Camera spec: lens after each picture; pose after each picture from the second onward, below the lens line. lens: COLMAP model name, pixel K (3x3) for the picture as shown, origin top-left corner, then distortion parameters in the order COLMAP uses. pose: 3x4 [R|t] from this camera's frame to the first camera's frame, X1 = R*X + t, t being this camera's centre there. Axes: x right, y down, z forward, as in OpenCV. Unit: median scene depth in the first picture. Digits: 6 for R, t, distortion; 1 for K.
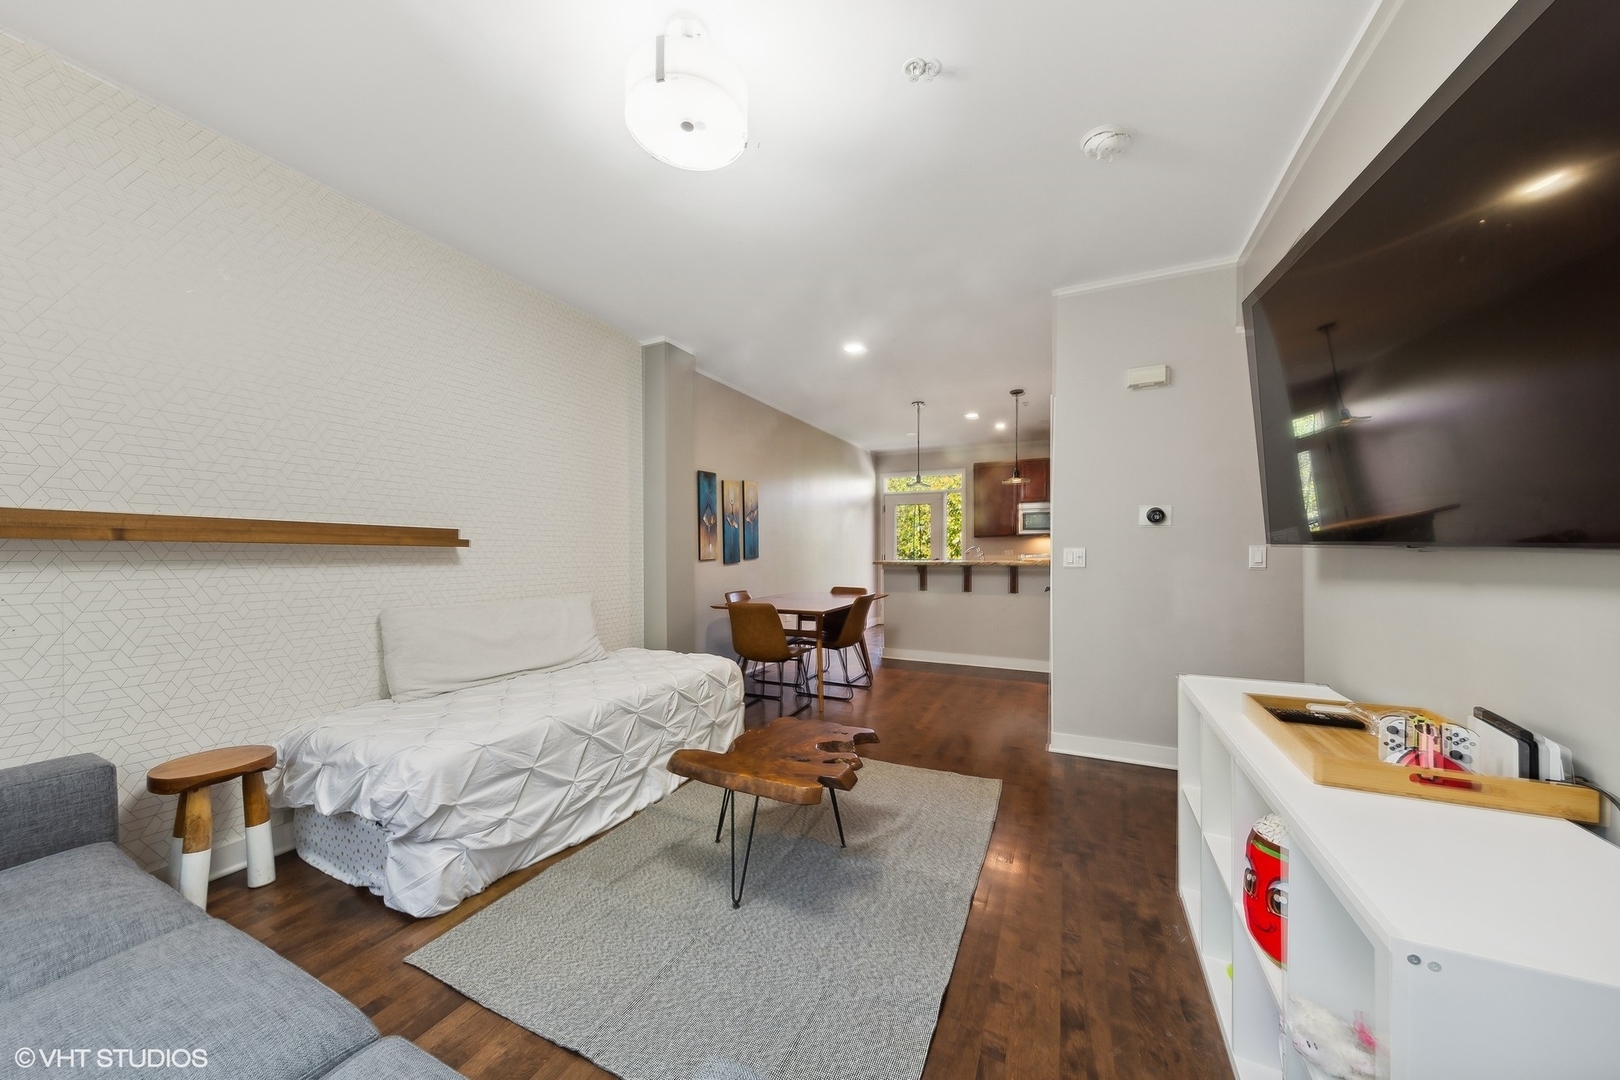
lens RADIAL K [[558.8, 0, 812.2], [0, 558.8, 550.3], [0, 0, 1]] dist [0.000217, -0.000011]
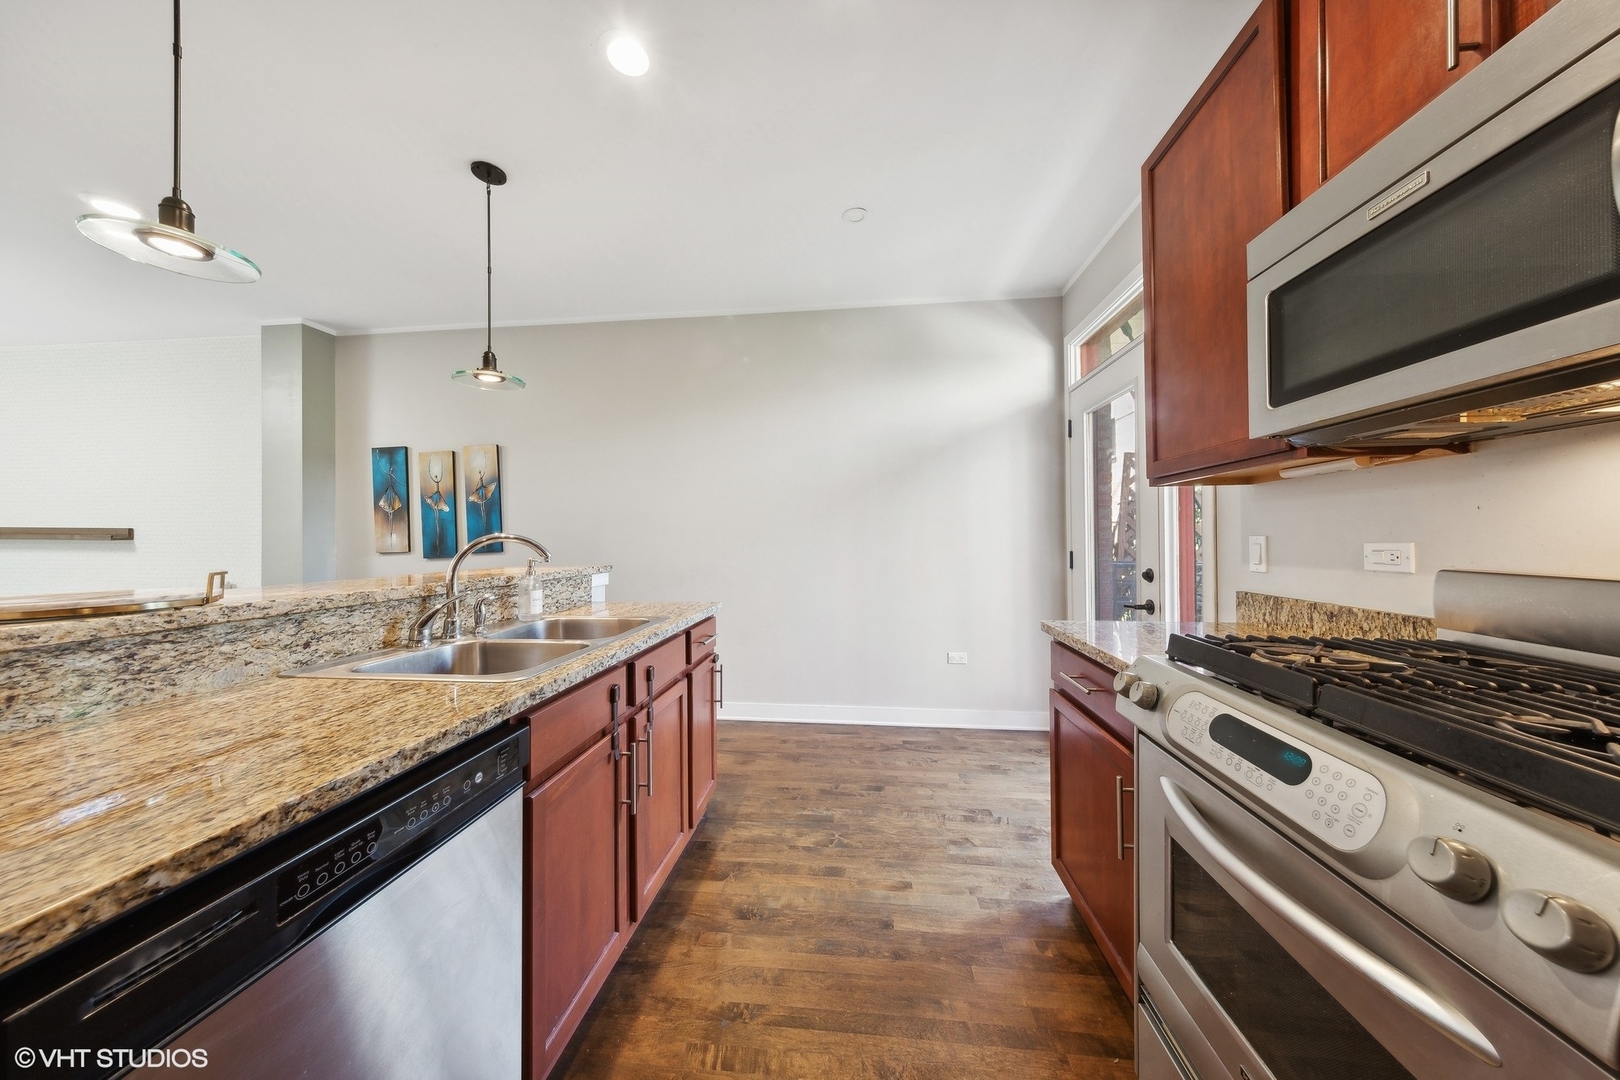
lens RADIAL K [[512.7, 0, 807.1], [0, 512.7, 535.8], [0, 0, 1]] dist [0.000720, -0.000040]
pose [[0.327980, -0.000997, -0.944684, 0.727182], [0.006658, 0.999977, 0.001256, -0.004069], [0.944661, -0.006701, 0.327979, 1.296672]]
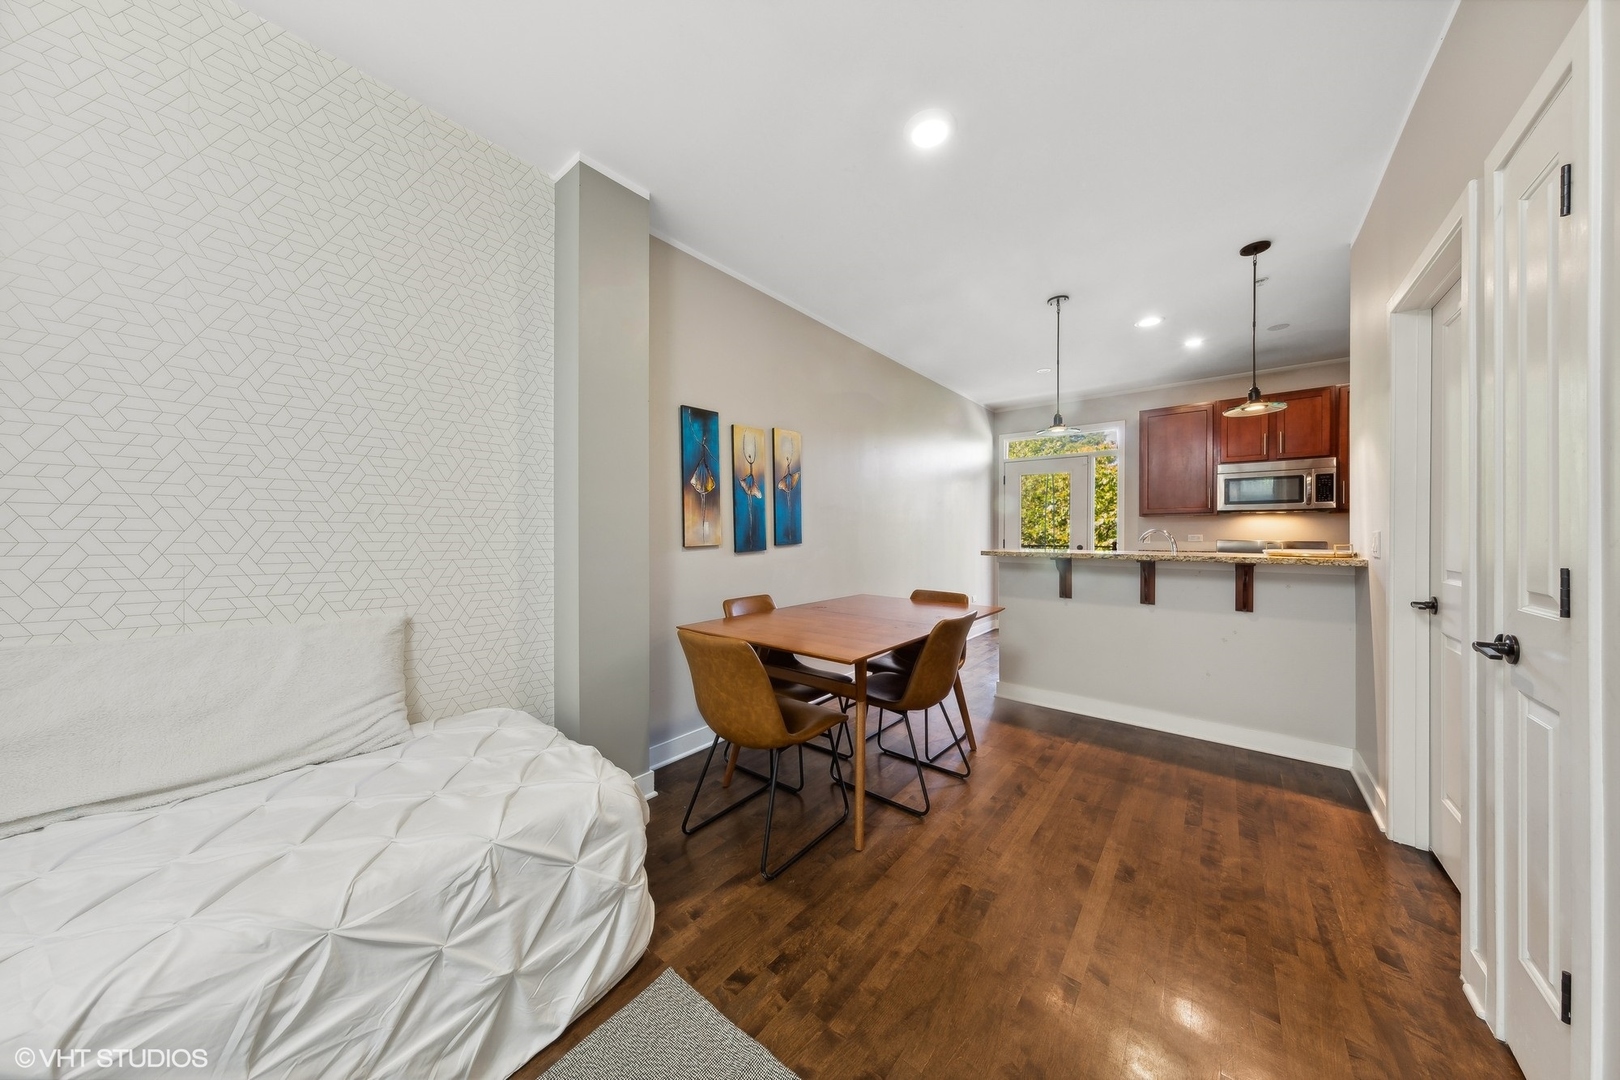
lens RADIAL K [[512.7, 0, 807.1], [0, 512.7, 535.8], [0, 0, 1]] dist [0.000720, -0.000040]
pose [[0.970133, 0.004980, -0.242523, 0.068535], [-0.004403, 0.999986, 0.002921, 0.002167], [0.242534, -0.001766, 0.970141, 0.450115]]
